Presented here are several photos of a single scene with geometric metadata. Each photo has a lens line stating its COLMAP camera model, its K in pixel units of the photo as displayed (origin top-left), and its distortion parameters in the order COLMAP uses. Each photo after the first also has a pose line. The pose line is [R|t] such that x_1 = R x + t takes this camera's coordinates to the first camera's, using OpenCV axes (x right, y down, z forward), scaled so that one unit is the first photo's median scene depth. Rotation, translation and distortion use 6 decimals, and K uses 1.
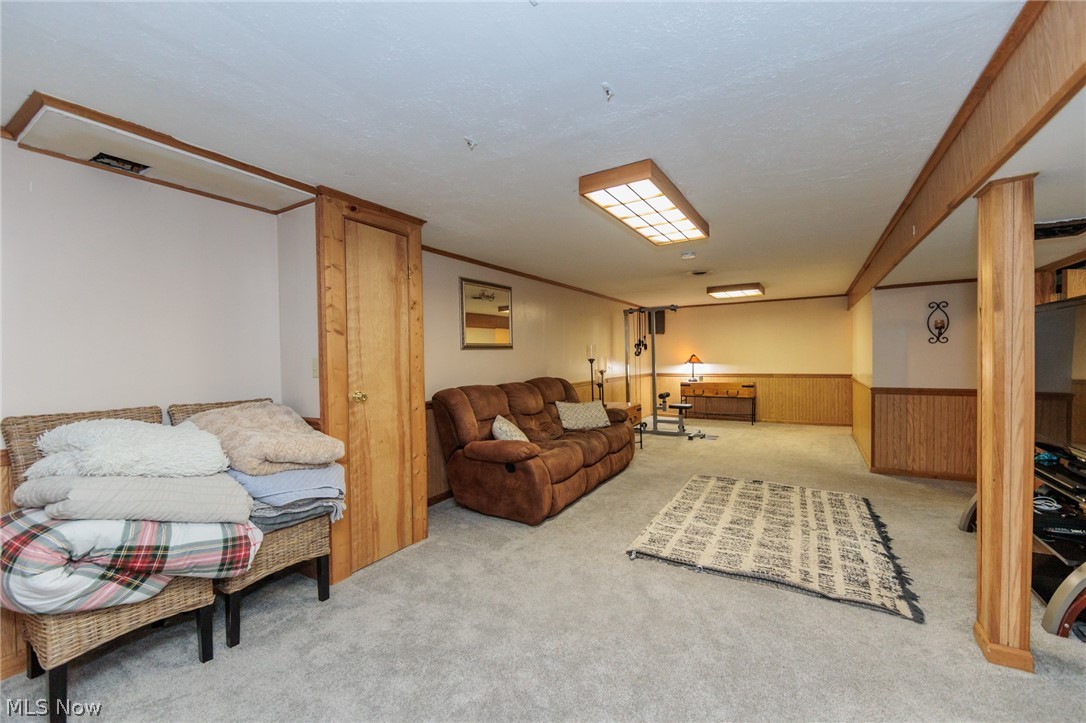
lens RADIAL K [[431.5, 0, 546.0], [0, 431.5, 366.3], [0, 0, 1]] dist [-0.003661, -0.000029]
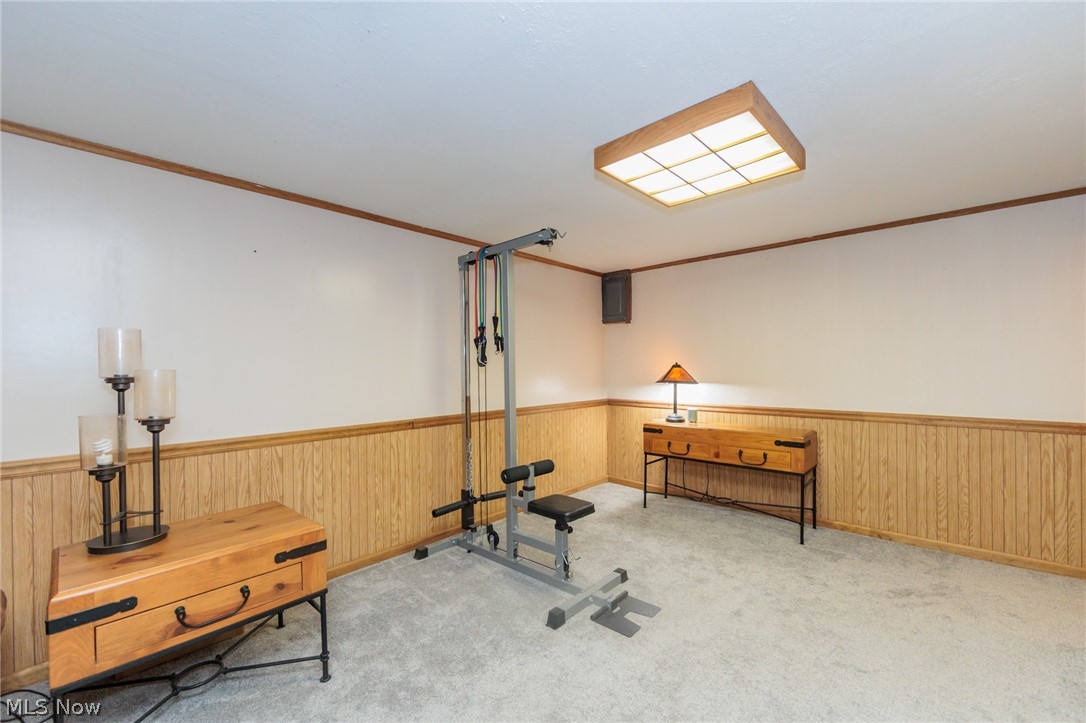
lens RADIAL K [[431.5, 0, 550.2], [0, 431.5, 362.5], [0, 0, 1]] dist [-0.003661, -0.000029]
pose [[0.980561, 0.004169, -0.196169, 0.320499], [-0.009859, 0.999558, -0.028036, -0.015641], [0.195966, 0.029425, 0.980169, 0.547926]]
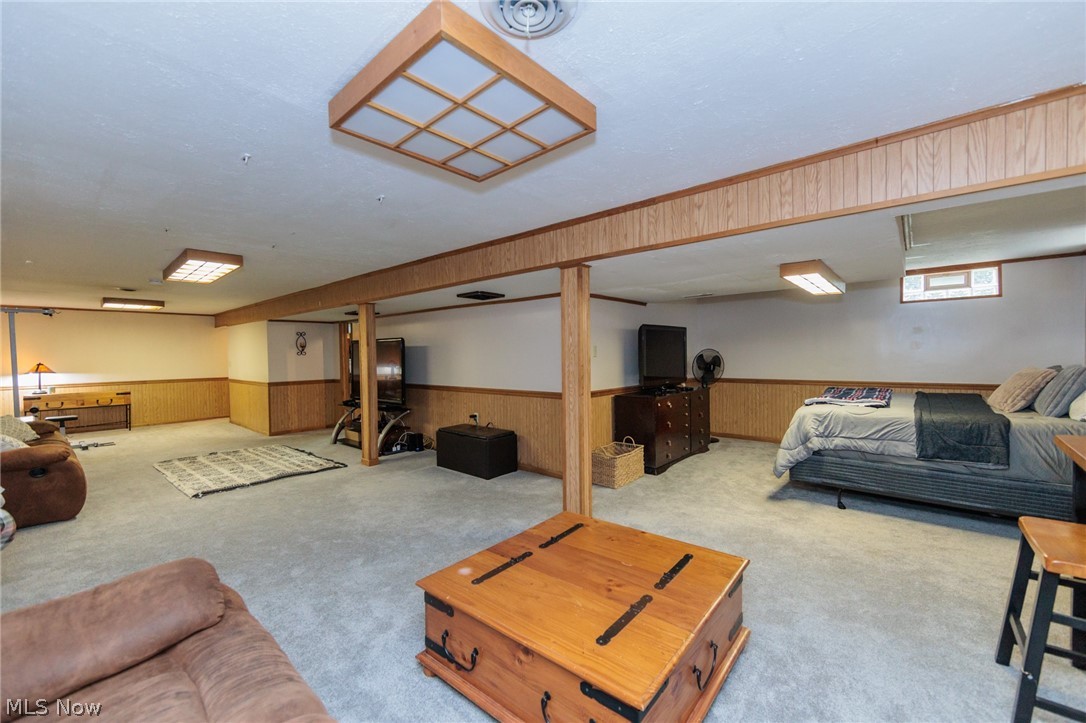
lens RADIAL K [[431.5, 0, 547.8], [0, 431.5, 361.0], [0, 0, 1]] dist [-0.003661, -0.000029]
pose [[0.153218, -0.000782, 0.988192, -0.380912], [0.032221, 0.999472, -0.004205, 0.005461], [-0.987667, 0.032485, 0.153163, -0.153696]]
